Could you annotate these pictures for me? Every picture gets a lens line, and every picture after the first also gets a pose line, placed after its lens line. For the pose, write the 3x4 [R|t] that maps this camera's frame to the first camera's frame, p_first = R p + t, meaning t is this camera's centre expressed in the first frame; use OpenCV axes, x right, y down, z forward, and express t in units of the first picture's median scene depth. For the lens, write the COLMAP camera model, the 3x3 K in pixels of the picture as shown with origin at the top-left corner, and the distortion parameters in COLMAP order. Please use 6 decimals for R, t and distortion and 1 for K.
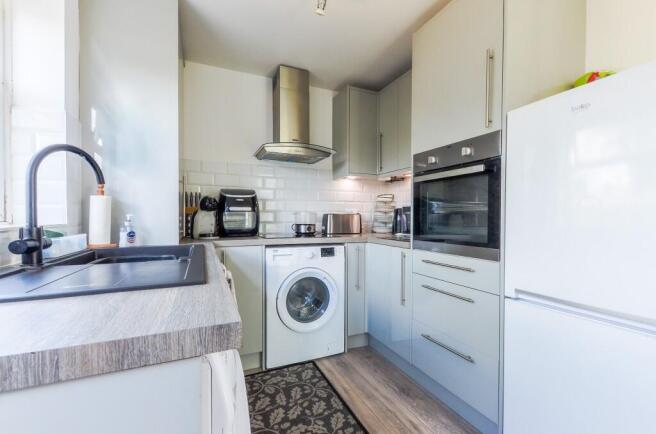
lens RADIAL K [[286.3, 0, 326.8], [0, 286.3, 221.2], [0, 0, 1]] dist [-0.001765, -0.000236]
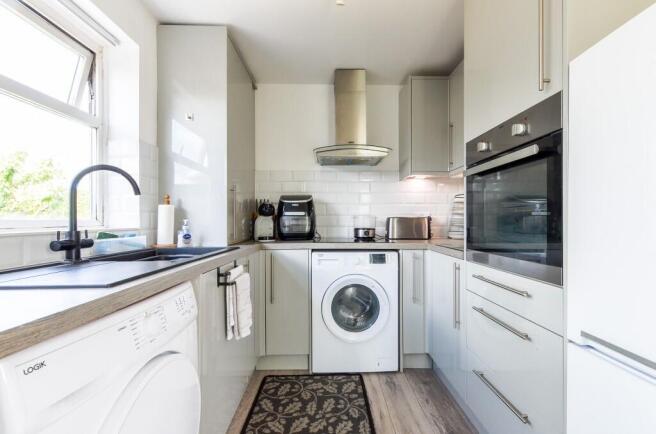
lens RADIAL K [[277.3, 0, 330.7], [0, 277.3, 221.4], [0, 0, 1]] dist [0.000505, 0.000008]
pose [[0.923985, -0.005427, -0.382390, 0.219355], [0.000612, 0.999919, -0.012714, -0.001517], [0.382428, 0.011513, 0.923914, 0.118326]]
